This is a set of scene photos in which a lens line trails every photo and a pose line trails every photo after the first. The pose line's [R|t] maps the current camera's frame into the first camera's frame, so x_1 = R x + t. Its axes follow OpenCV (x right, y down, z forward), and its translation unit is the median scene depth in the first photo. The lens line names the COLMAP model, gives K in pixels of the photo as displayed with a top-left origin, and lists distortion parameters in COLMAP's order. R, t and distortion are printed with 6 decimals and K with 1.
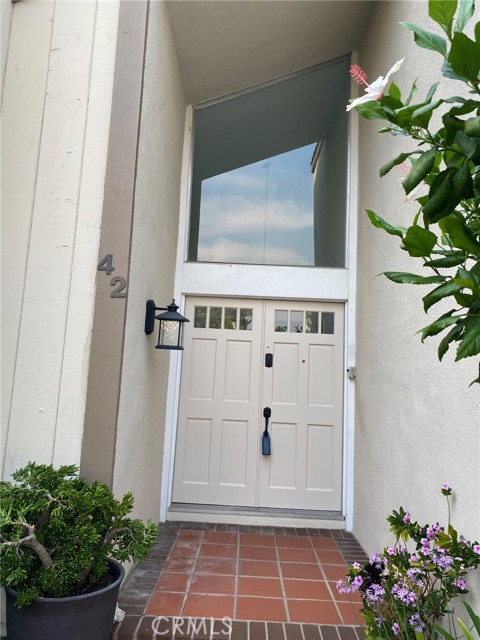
lens RADIAL K [[486.1, 0, 238.8], [0, 486.1, 314.5], [0, 0, 1]] dist [0.007485, -0.003140]
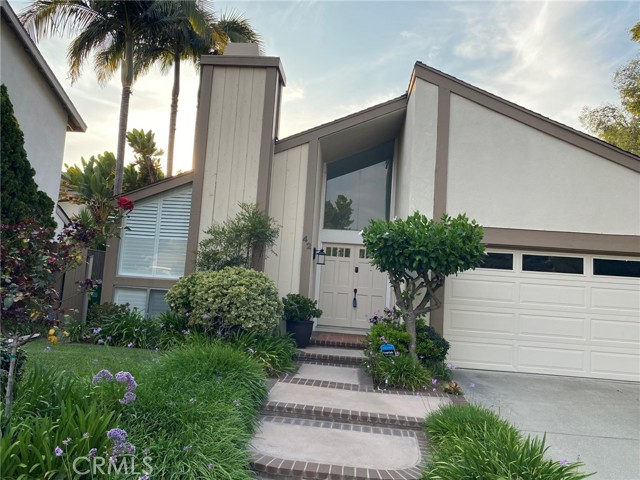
lens RADIAL K [[486.1, 0, 316.5], [0, 486.1, 240.9], [0, 0, 1]] dist [0.007485, -0.003140]
pose [[0.998234, 0.015294, -0.057408, -0.001748], [-0.014088, 0.999673, 0.021343, -0.103204], [0.057716, -0.020496, 0.998123, -1.495154]]
